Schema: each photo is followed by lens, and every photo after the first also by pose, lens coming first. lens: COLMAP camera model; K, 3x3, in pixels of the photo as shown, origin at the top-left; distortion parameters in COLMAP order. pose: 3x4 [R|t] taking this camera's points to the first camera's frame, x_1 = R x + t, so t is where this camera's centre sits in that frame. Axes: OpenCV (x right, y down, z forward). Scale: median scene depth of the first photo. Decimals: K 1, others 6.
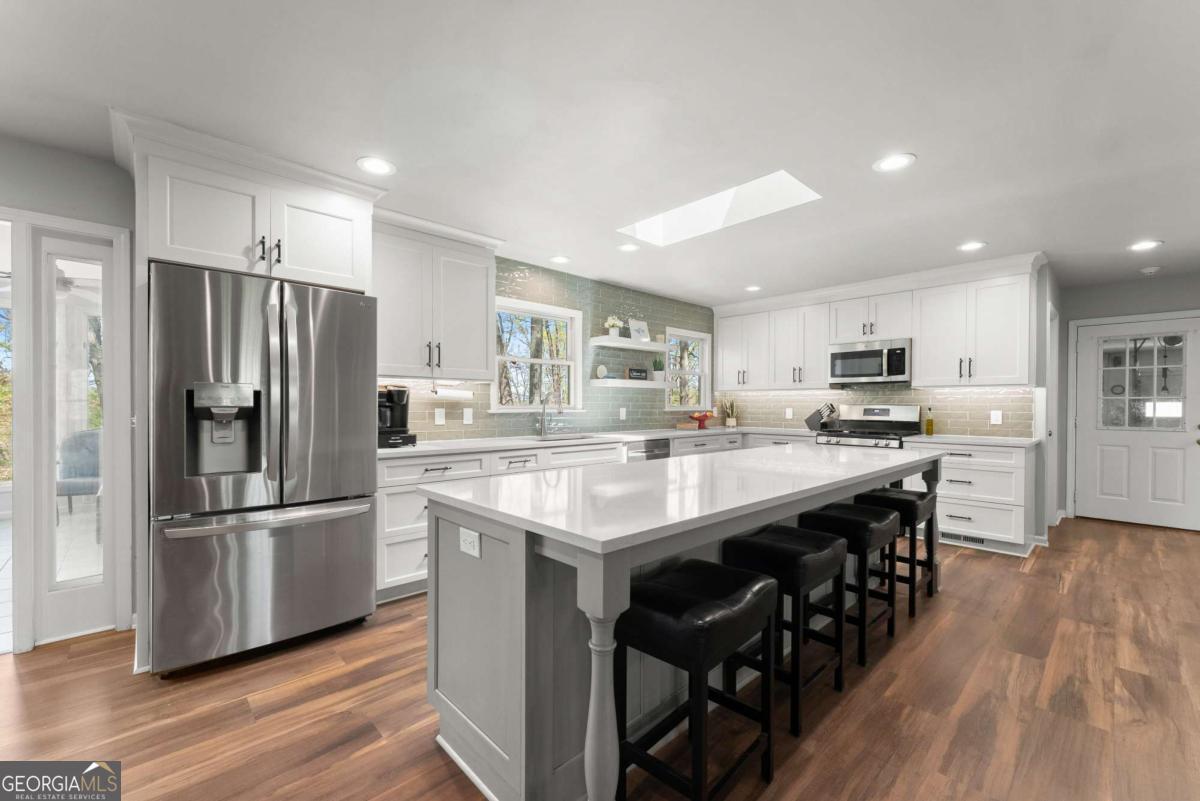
lens RADIAL K [[485.5, 0, 602.2], [0, 485.5, 406.2], [0, 0, 1]] dist [0.001925, -0.000141]
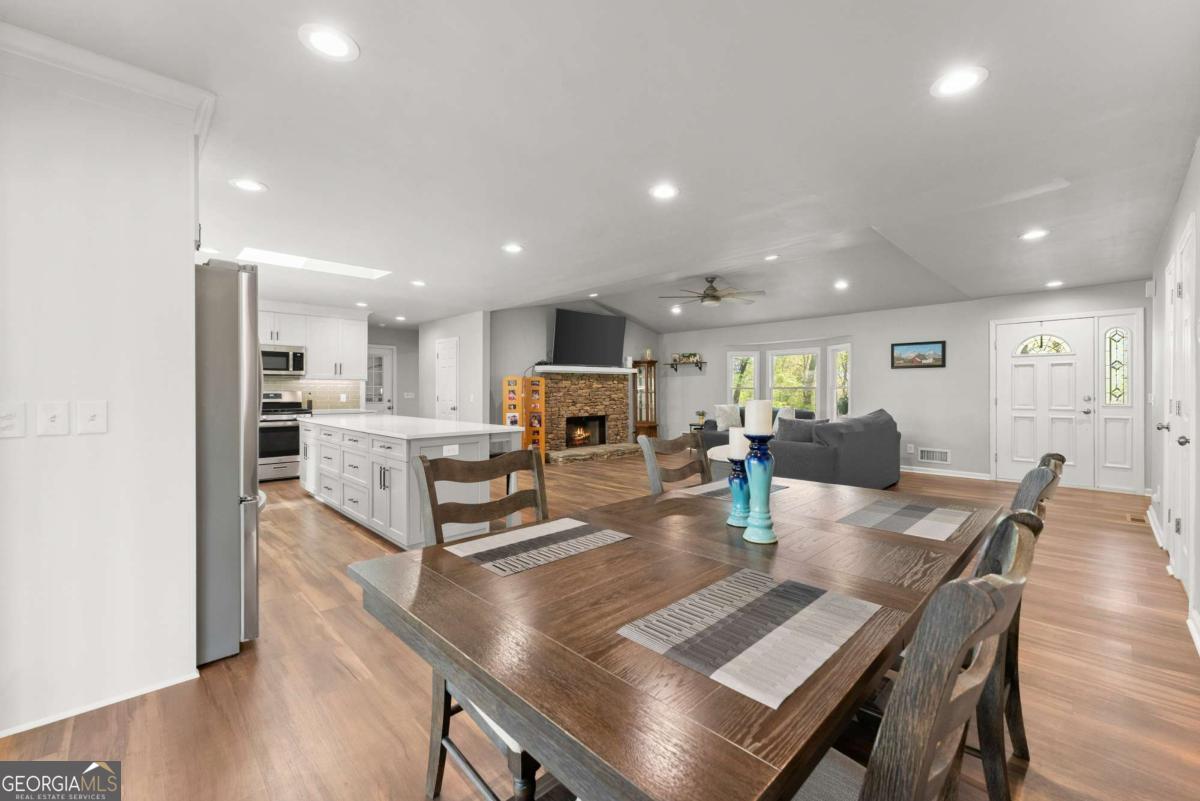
lens RADIAL K [[485.5, 0, 607.3], [0, 485.5, 391.3], [0, 0, 1]] dist [0.001925, -0.000141]
pose [[-0.013708, -0.012646, 0.999826, -0.890334], [-0.001699, 0.999919, 0.012624, -0.021621], [-0.999905, -0.001526, -0.013728, 0.078037]]
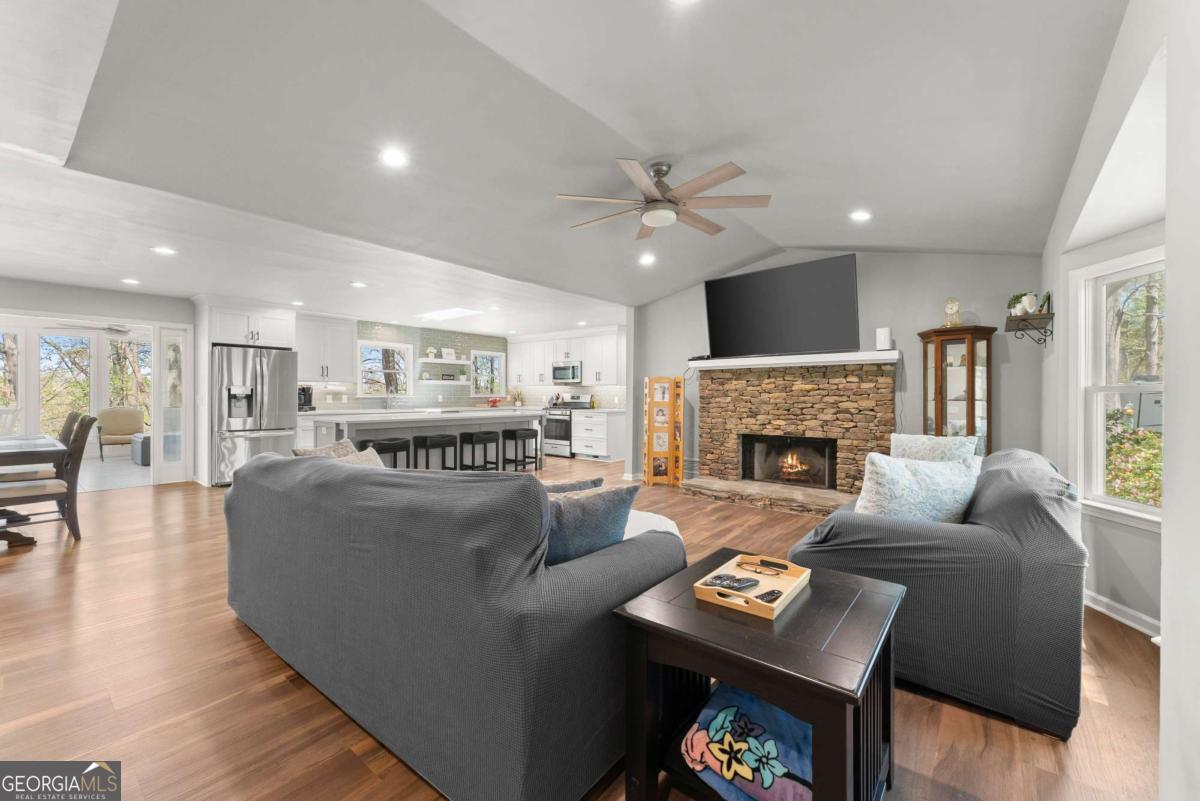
lens RADIAL K [[485.5, 0, 604.8], [0, 485.5, 393.6], [0, 0, 1]] dist [0.001925, -0.000141]
pose [[0.991262, 0.002107, 0.131888, 0.462718], [-0.001688, 0.999993, -0.003283, 0.001899], [-0.131894, 0.003031, 0.991259, -1.008735]]
